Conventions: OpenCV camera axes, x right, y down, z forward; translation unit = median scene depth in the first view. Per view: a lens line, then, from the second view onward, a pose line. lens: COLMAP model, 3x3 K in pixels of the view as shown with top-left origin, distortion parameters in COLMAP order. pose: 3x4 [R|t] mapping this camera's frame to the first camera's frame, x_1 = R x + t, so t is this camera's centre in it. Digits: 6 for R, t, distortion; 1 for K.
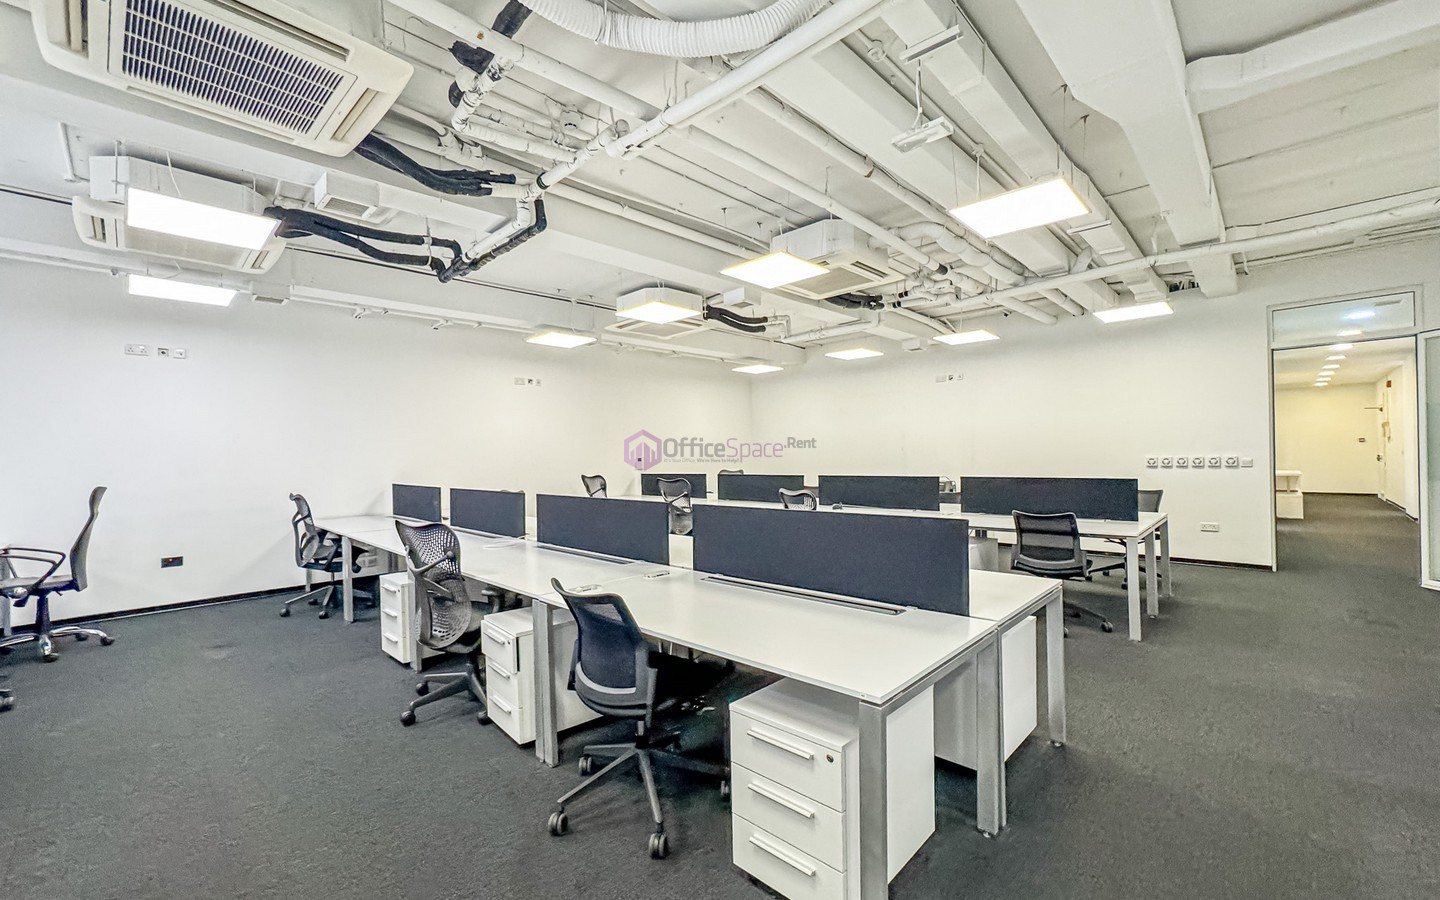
lens RADIAL K [[583.6, 0, 698.1], [0, 583.6, 451.5], [0, 0, 1]] dist [-0.022409, 0.008882]
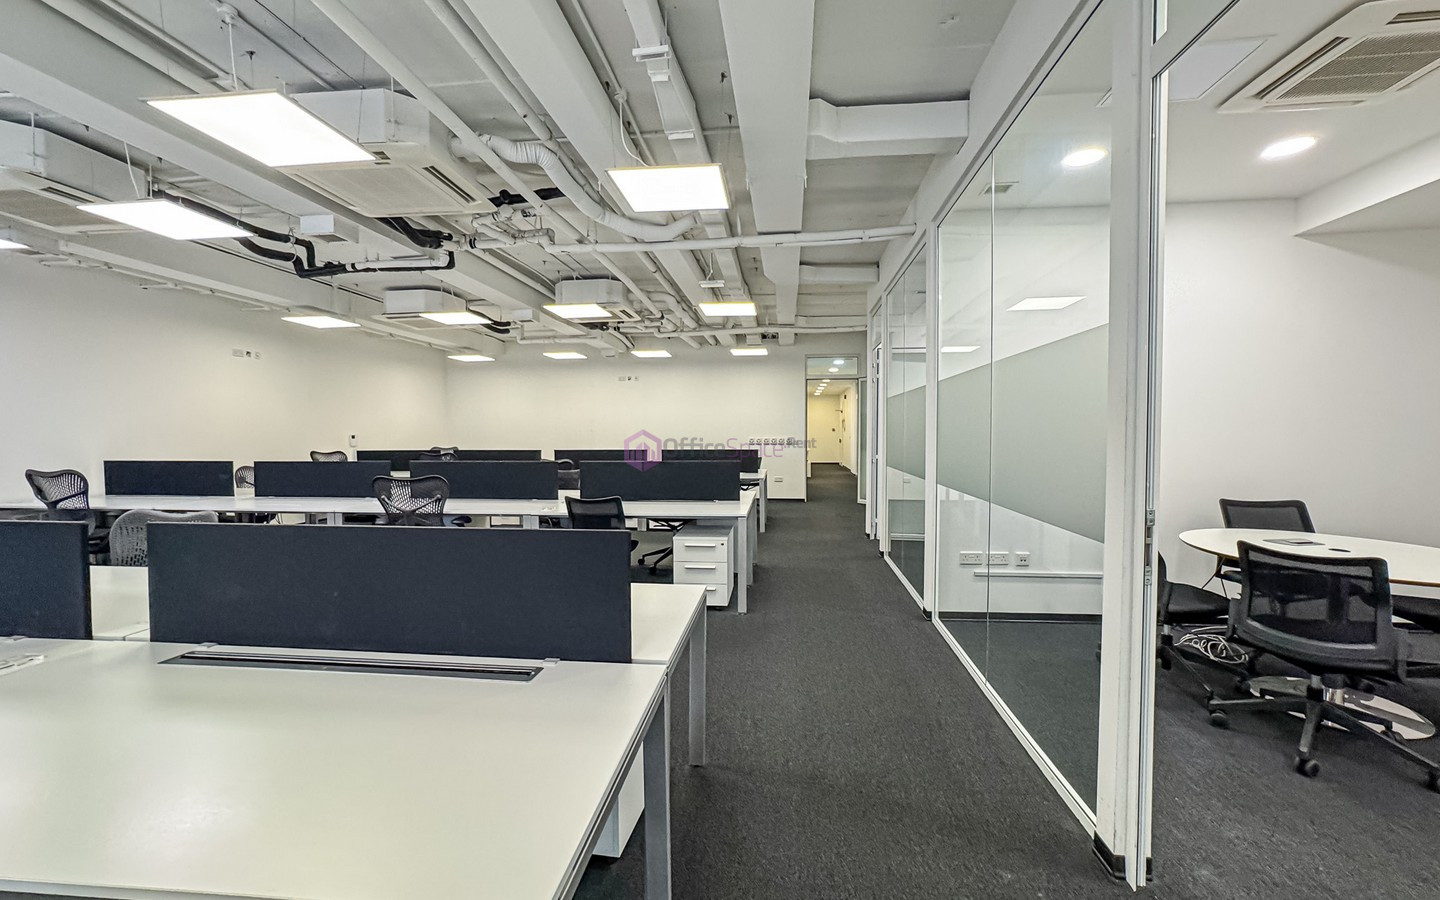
lens RADIAL K [[583.6, 0, 706.0], [0, 583.6, 448.1], [0, 0, 1]] dist [-0.022409, 0.008882]
pose [[0.796624, -0.002519, 0.604471, -0.356260], [-0.013366, 0.999673, 0.021782, 0.001698], [-0.604328, -0.025431, 0.796330, -0.268021]]
